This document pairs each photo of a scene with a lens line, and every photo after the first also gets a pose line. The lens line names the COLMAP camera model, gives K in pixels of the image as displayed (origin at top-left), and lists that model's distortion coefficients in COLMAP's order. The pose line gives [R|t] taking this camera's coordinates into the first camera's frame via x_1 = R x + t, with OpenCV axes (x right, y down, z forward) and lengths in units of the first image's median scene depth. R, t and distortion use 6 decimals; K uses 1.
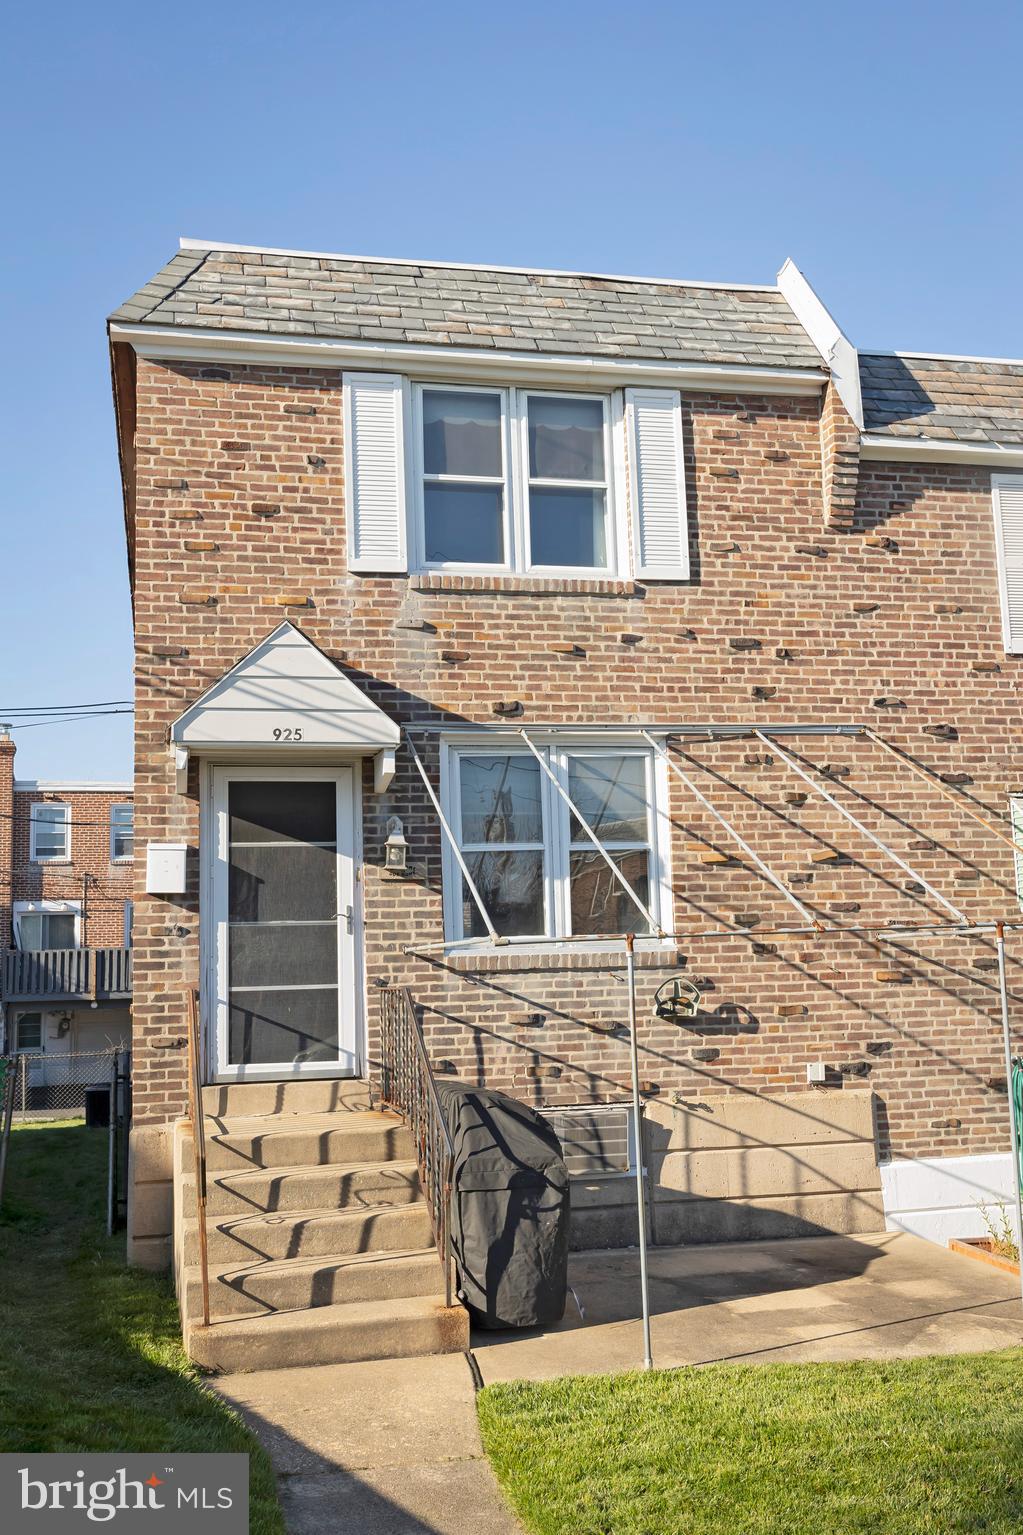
lens RADIAL K [[1485.1, 0, 504.8], [0, 1485.1, 767.3], [0, 0, 1]] dist [0.008501, 0.000000]
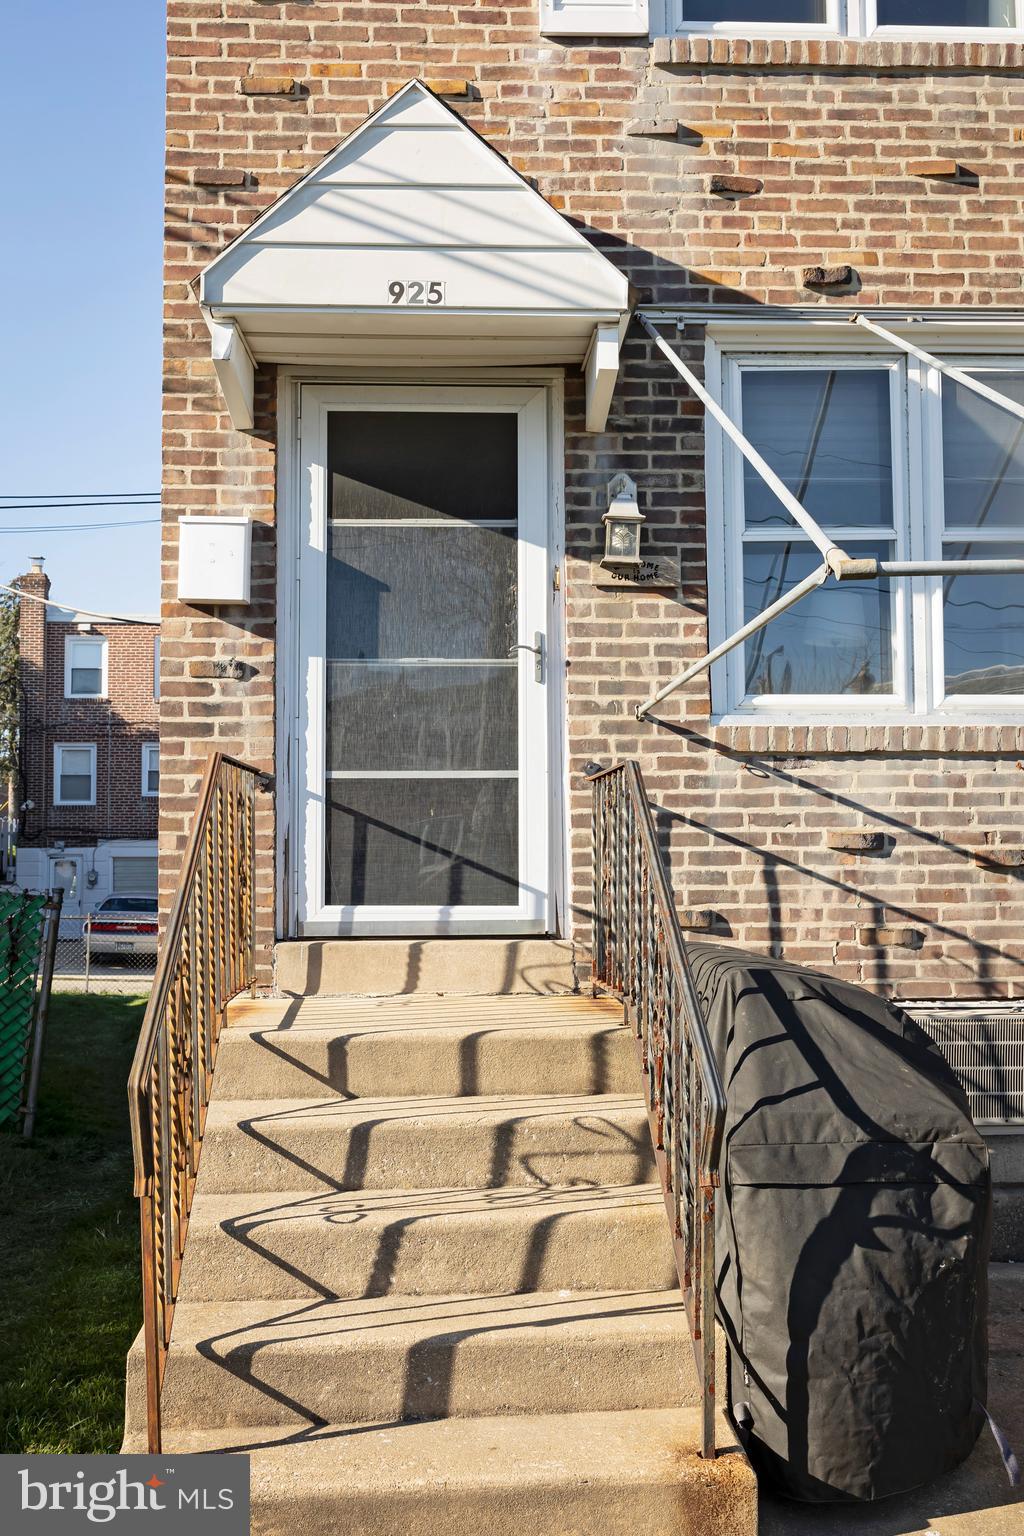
lens RADIAL K [[1486.1, 0, 512.3], [0, 1486.1, 761.5], [0, 0, 1]] dist [0.008501, 0.000000]
pose [[0.983981, 0.011146, -0.177922, -0.014329], [0.001984, 0.997297, 0.073452, 0.097885], [0.178260, -0.072629, 0.981299, 0.433614]]
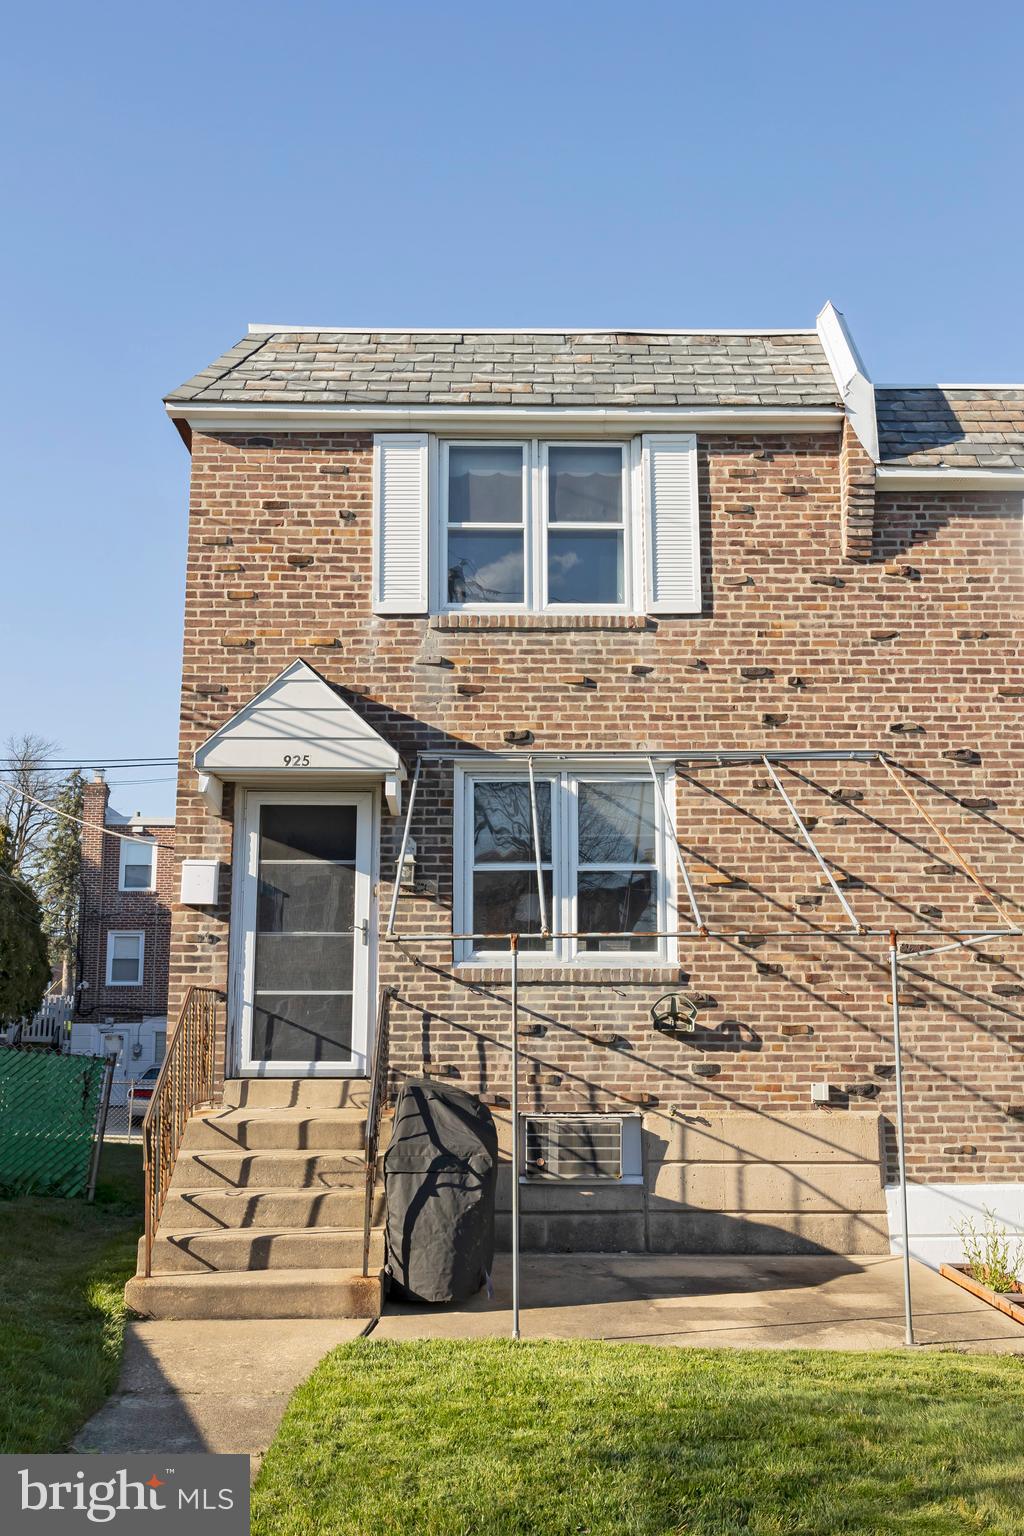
lens RADIAL K [[1486.1, 0, 517.7], [0, 1486.1, 760.0], [0, 0, 1]] dist [0.008501, 0.000000]
pose [[0.978207, -0.009533, -0.207415, 0.225215], [0.000451, 0.999041, -0.043790, 0.023918], [0.207633, 0.042742, 0.977272, -0.044416]]
